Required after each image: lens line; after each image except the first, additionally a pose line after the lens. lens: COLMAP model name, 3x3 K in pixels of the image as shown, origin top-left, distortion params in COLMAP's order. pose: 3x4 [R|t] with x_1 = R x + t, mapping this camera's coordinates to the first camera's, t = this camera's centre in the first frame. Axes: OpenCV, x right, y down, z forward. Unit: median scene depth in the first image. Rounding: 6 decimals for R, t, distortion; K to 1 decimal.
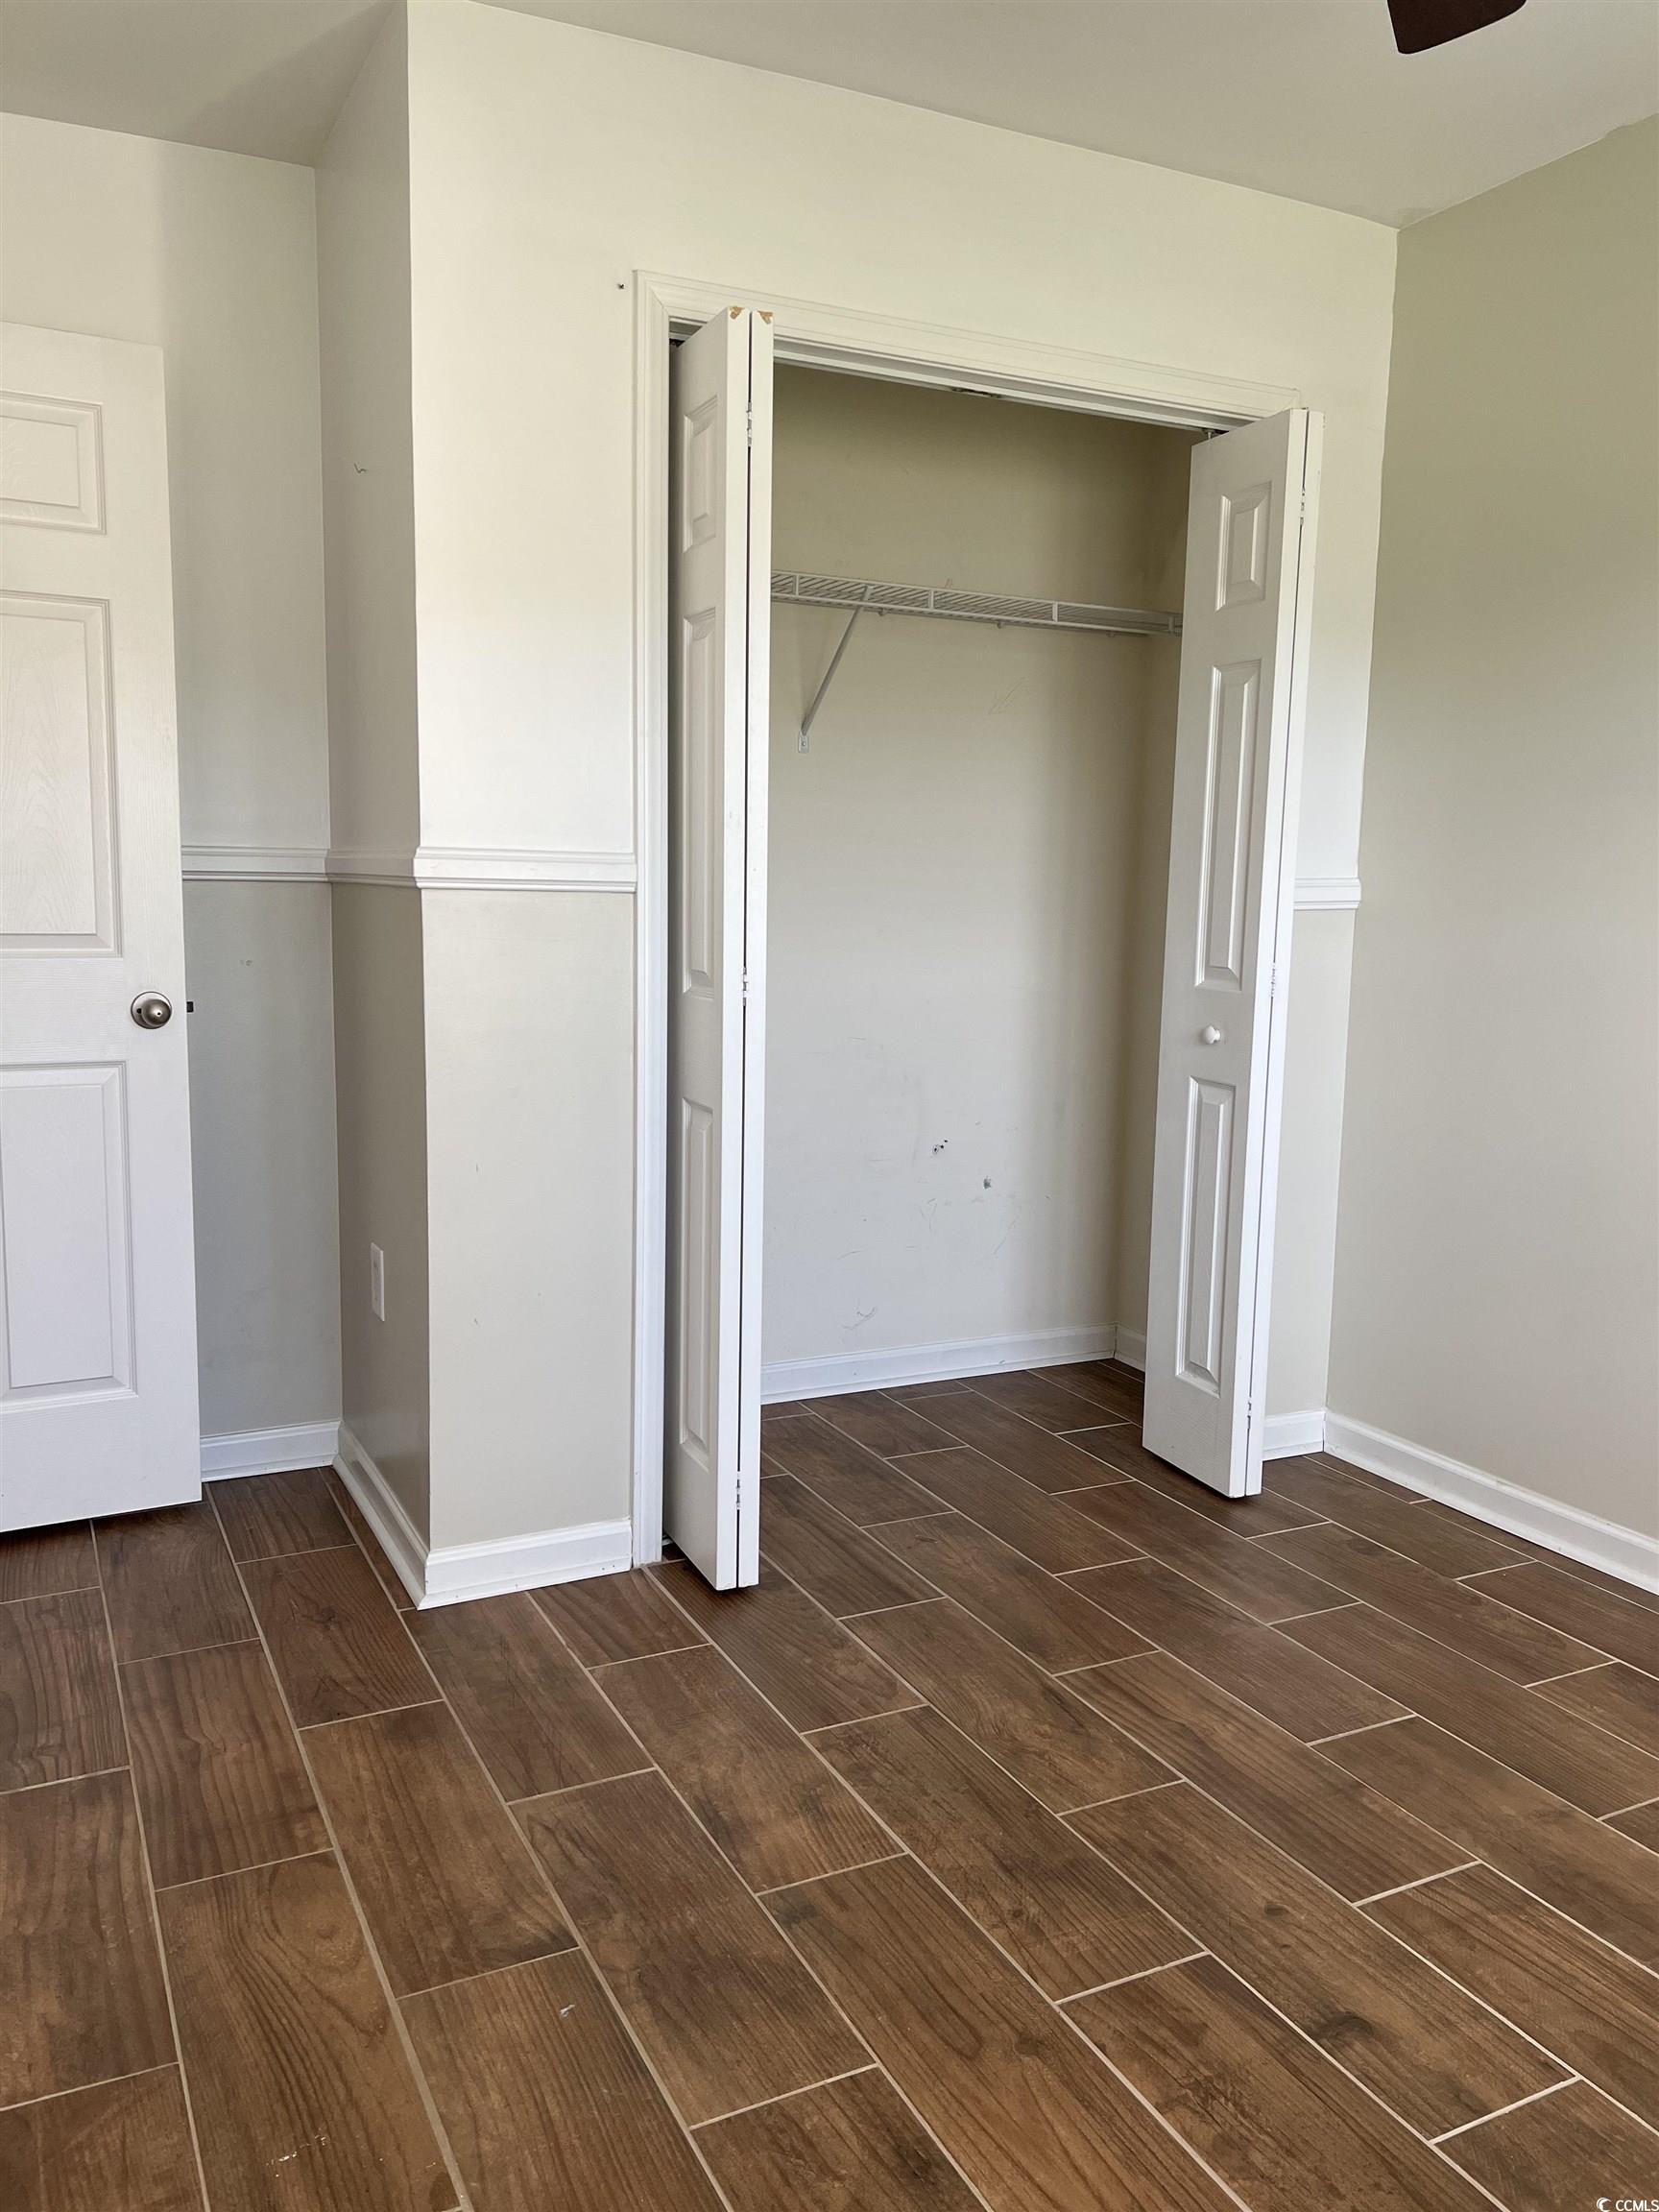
lens RADIAL K [[1665.8, 0, 827.4], [0, 1665.8, 1105.9], [0, 0, 1]] dist [0.018833, -0.006874]
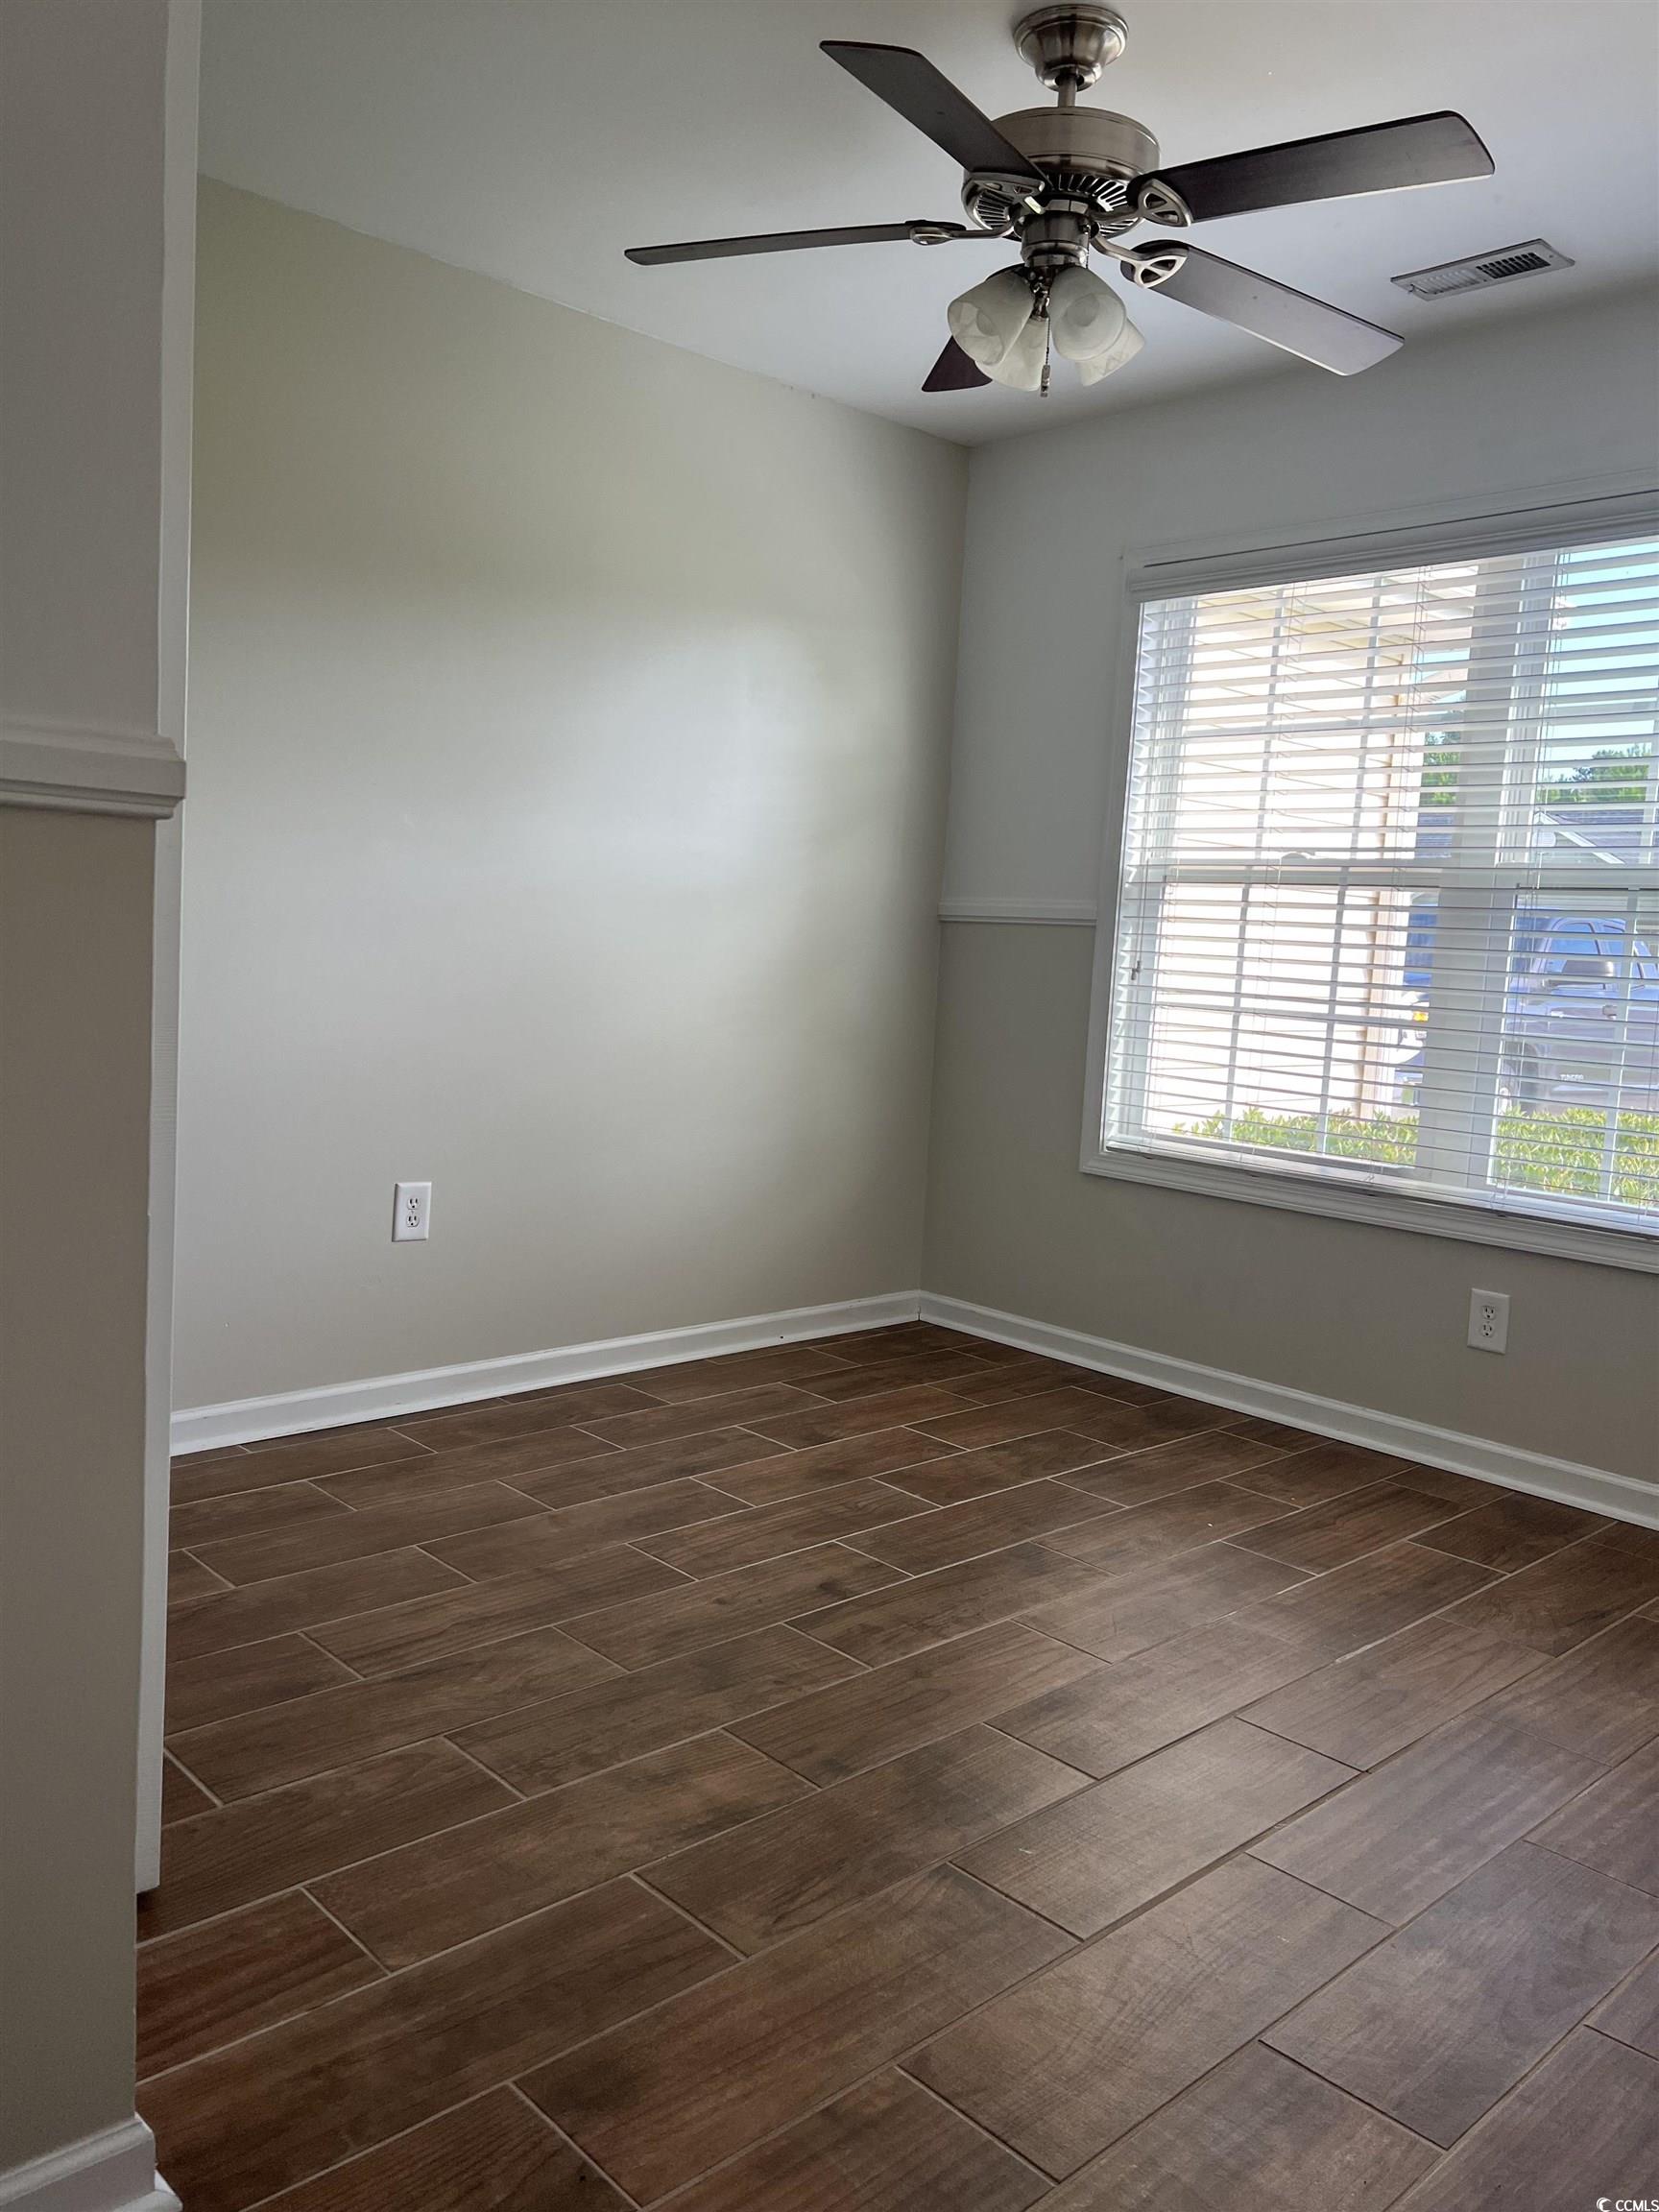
lens RADIAL K [[1665.8, 0, 828.7], [0, 1665.8, 1117.8], [0, 0, 1]] dist [0.018833, -0.006874]
pose [[-0.289436, -0.133332, 0.947866, -0.916326], [0.076095, 0.983912, 0.161638, -0.119425], [-0.954168, 0.118911, -0.274633, 1.120417]]
